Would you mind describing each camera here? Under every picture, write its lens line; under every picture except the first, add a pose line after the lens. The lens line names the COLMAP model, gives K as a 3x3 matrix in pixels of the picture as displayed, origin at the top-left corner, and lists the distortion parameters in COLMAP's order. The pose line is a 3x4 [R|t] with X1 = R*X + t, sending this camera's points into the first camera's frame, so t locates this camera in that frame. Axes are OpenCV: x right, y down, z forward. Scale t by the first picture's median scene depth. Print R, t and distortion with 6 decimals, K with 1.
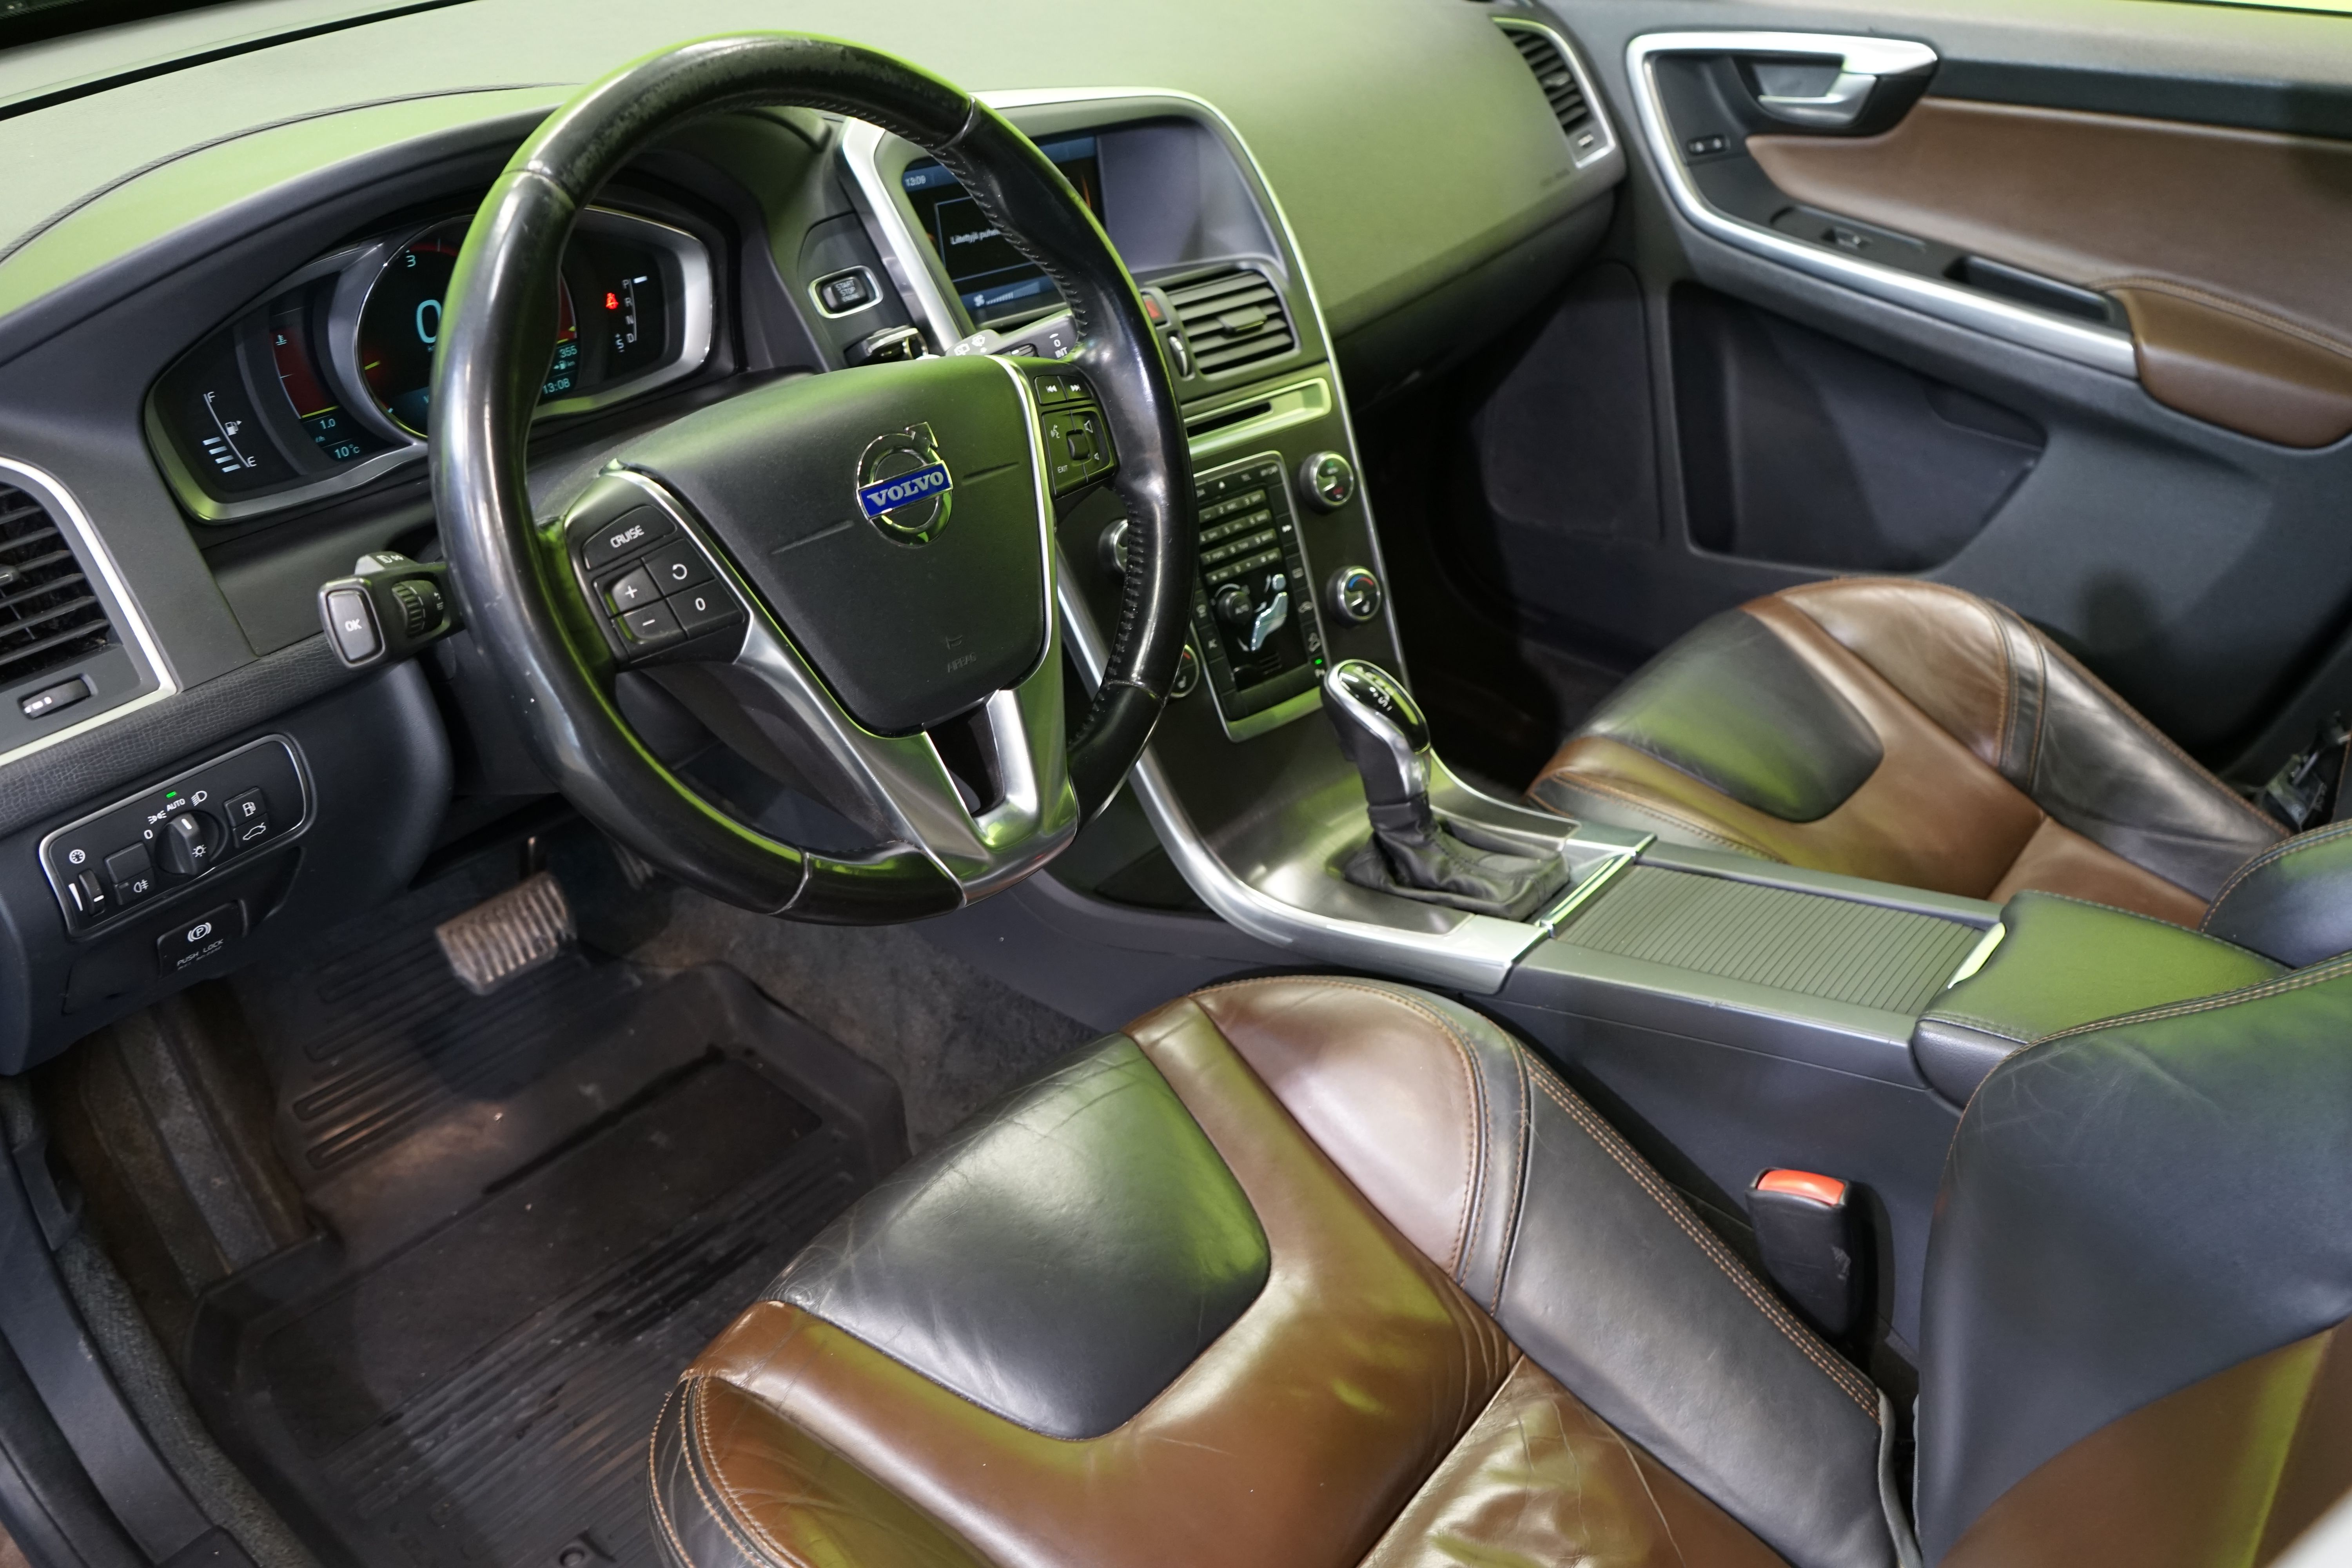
lens RADIAL K [[1932.5, 0, 1185.3], [0, 1932.5, 772.4], [0, 0, 1]] dist [-0.001316, 0.005275]
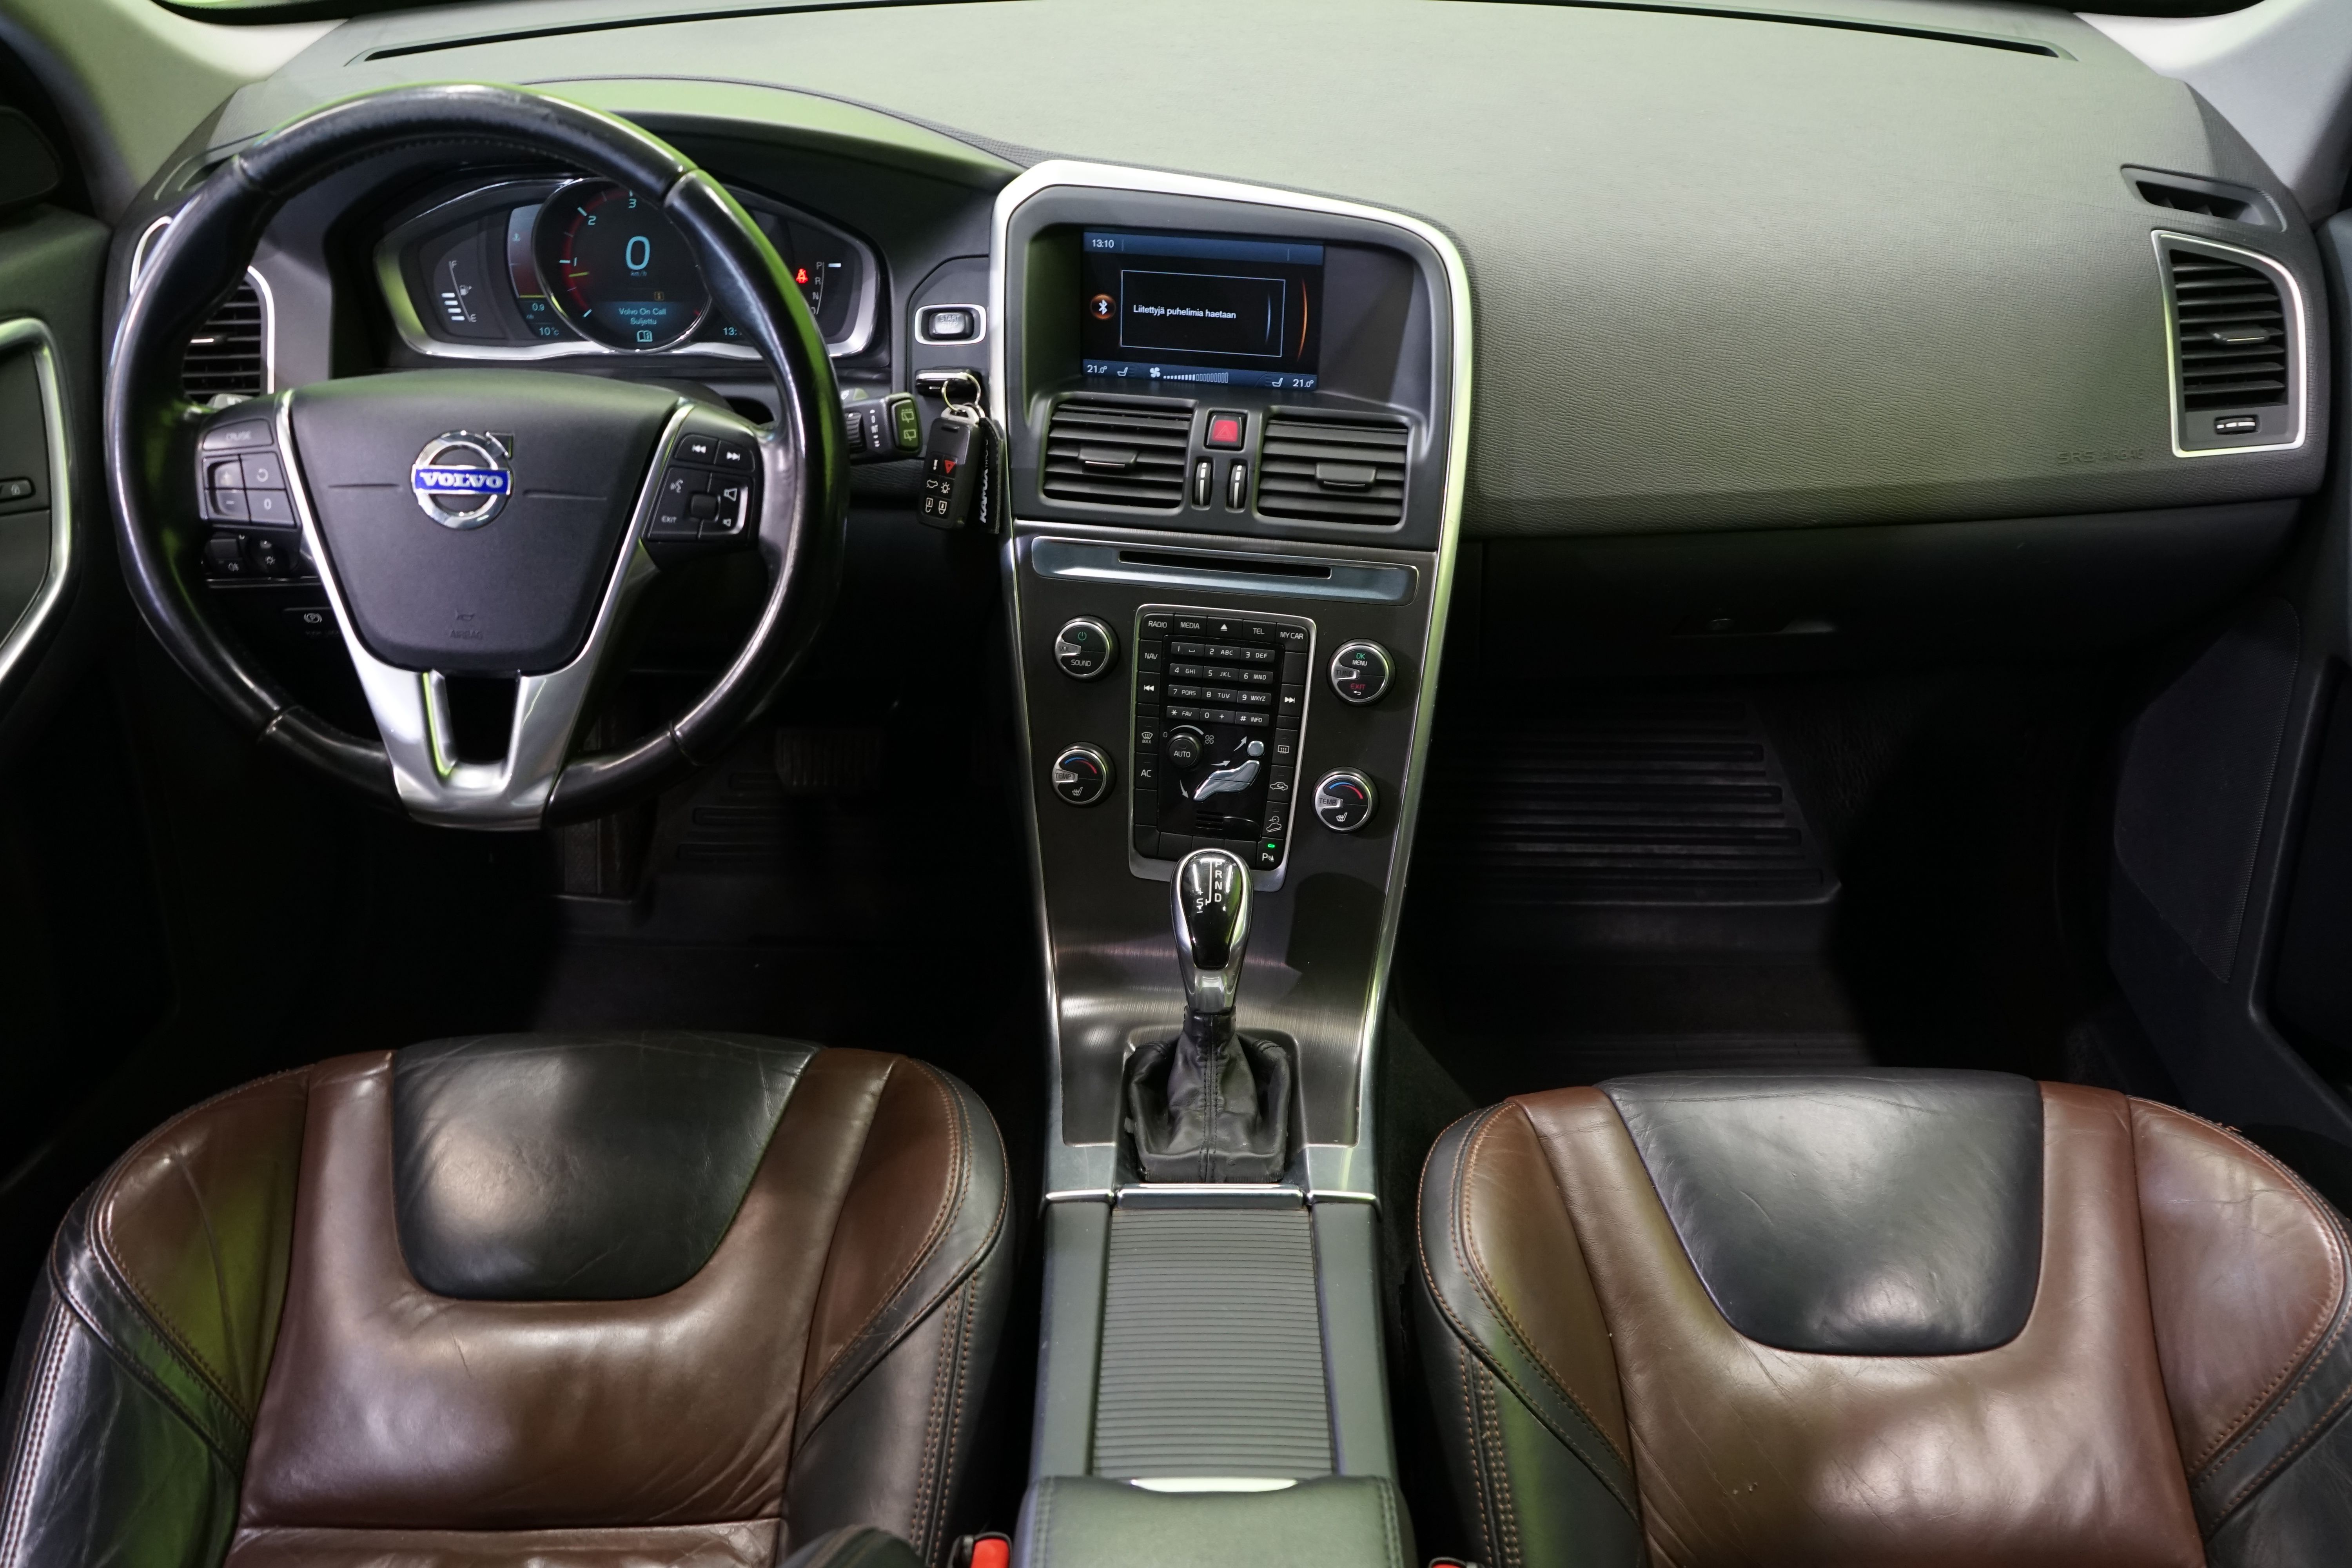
lens RADIAL K [[1911.6, 0, 1176.0], [0, 1911.6, 784.0], [0, 0, 1]] dist [-0.005658, -0.000172]
pose [[0.629579, 0.426623, -0.649325, 0.648485], [-0.397951, 0.894869, 0.202102, -0.261440], [0.667282, 0.131161, 0.733166, 0.307967]]
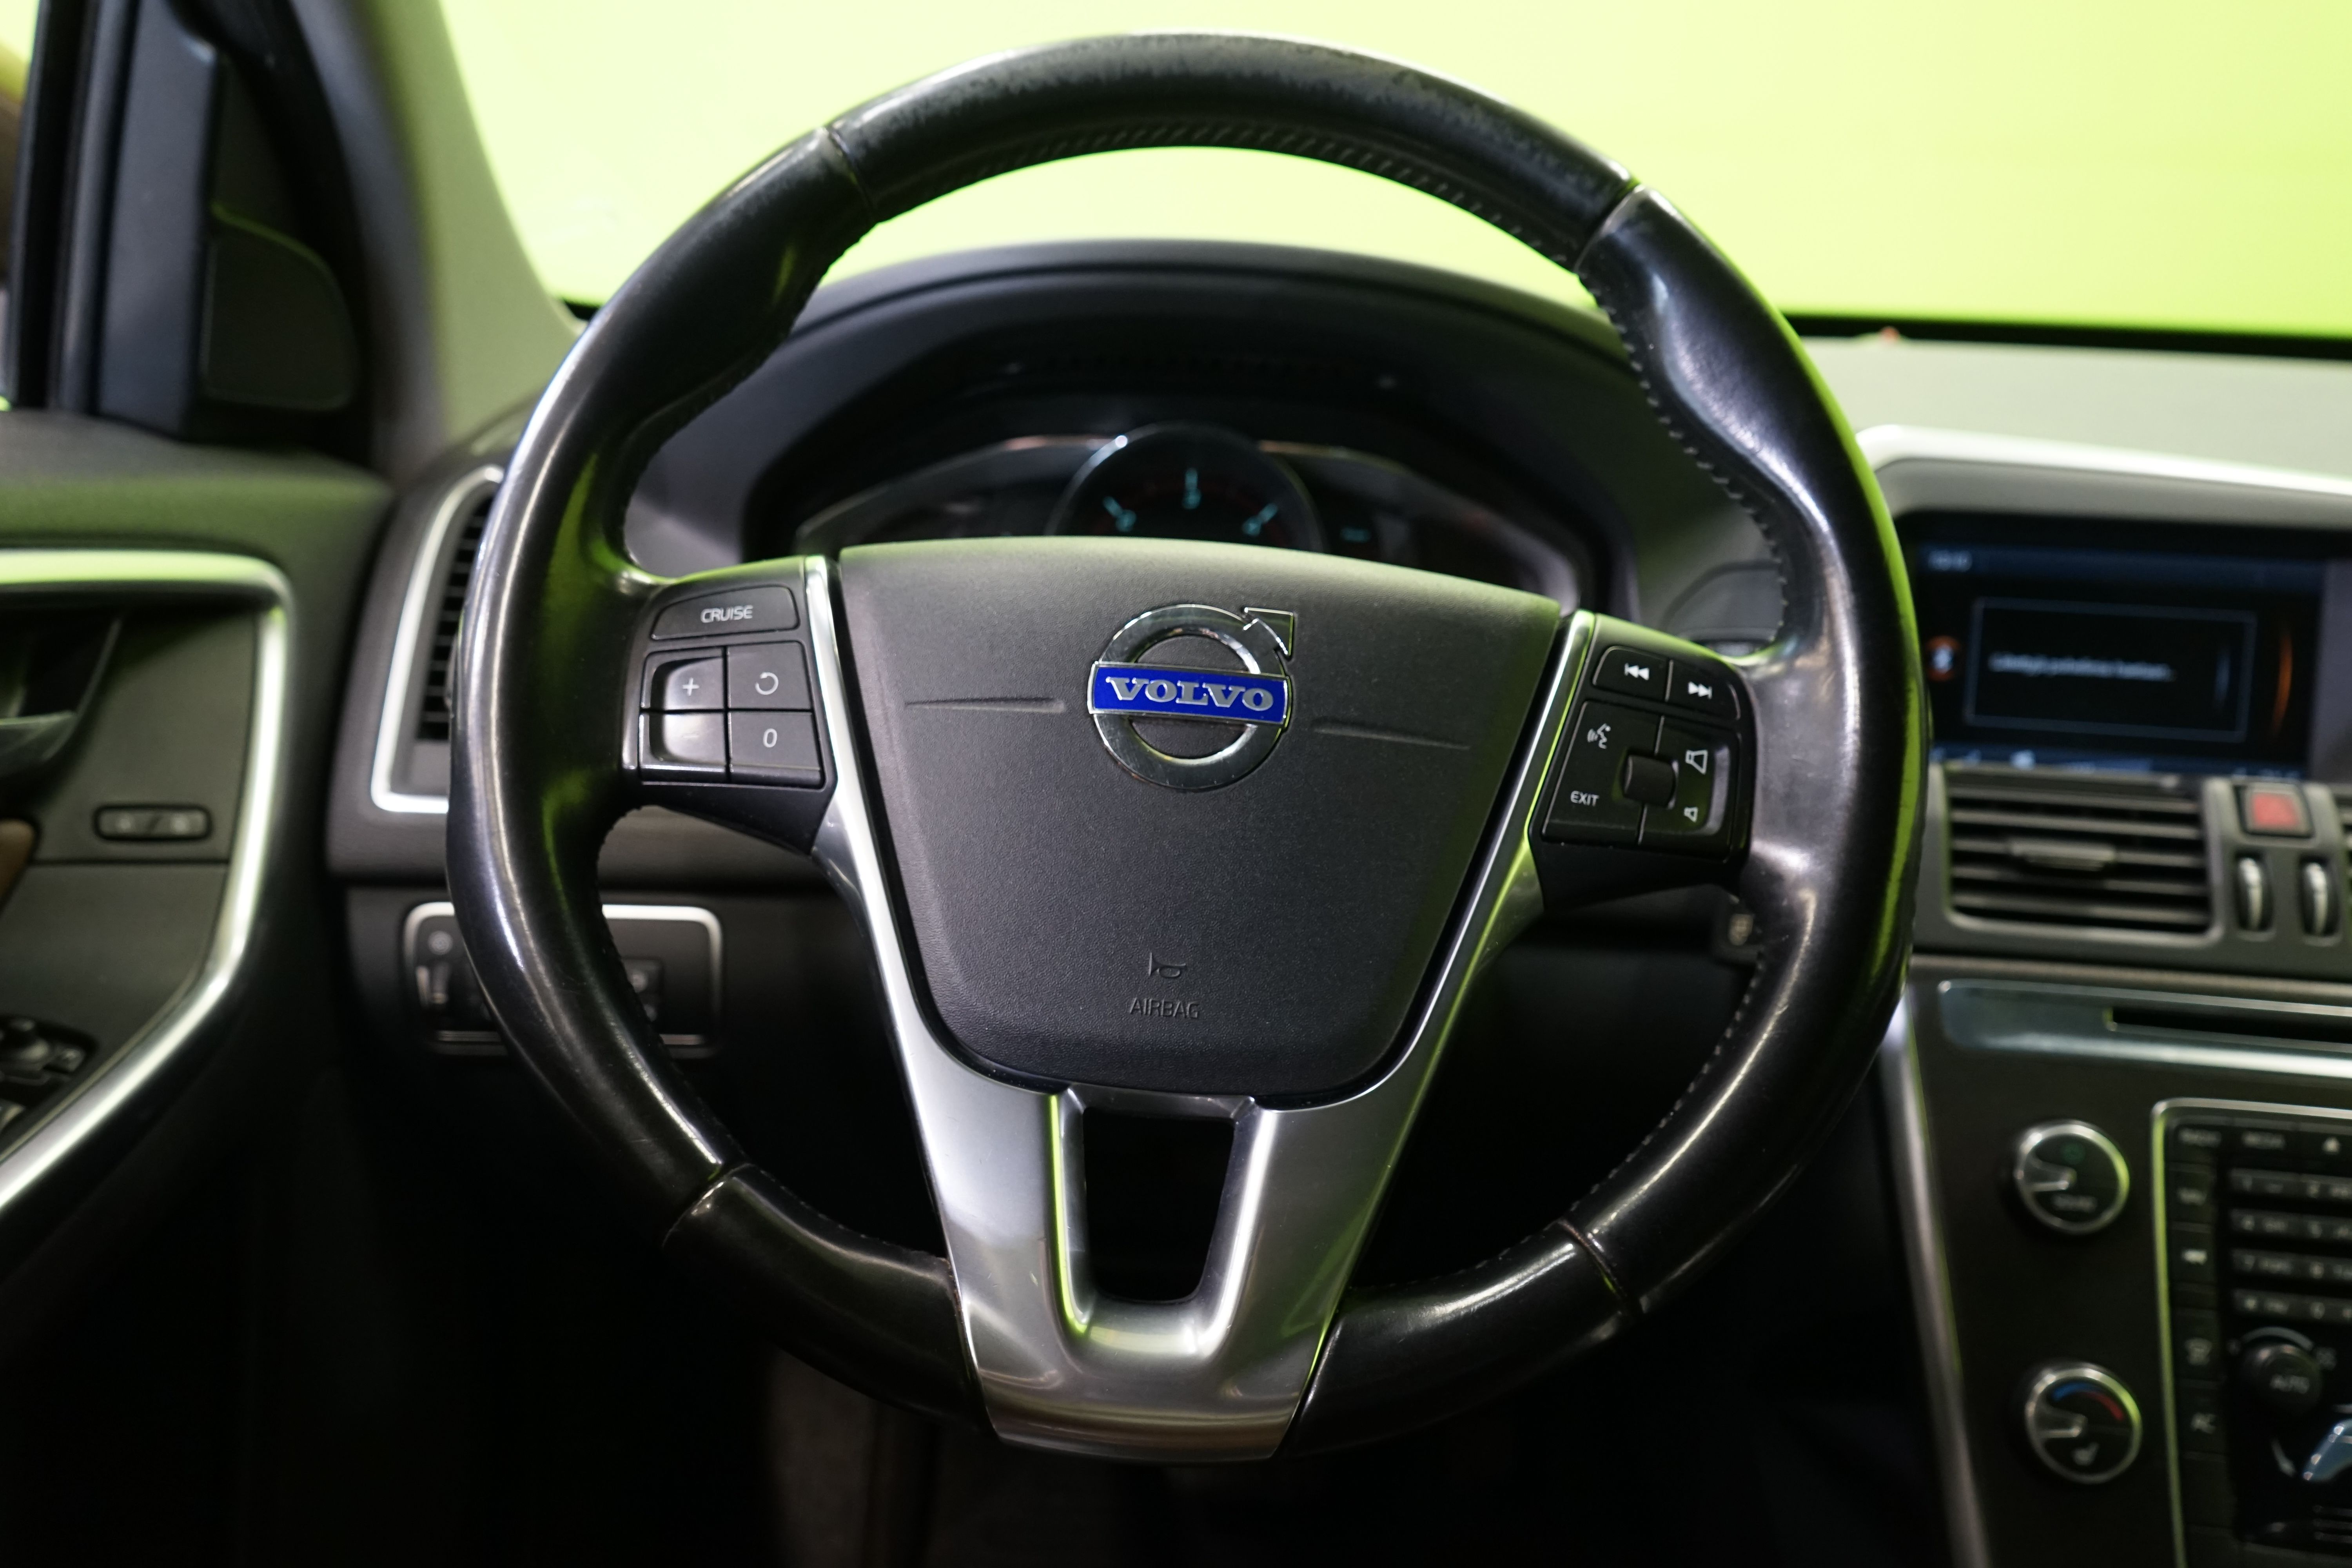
lens RADIAL K [[1933.2, 0, 1193.7], [0, 1933.2, 746.2], [0, 0, 1]] dist [-0.008597, -0.004166]
pose [[0.631799, 0.165879, -0.757175, 0.201673], [-0.433075, 0.885690, -0.167331, -0.024038], [0.642866, 0.433634, 0.631416, 0.428200]]
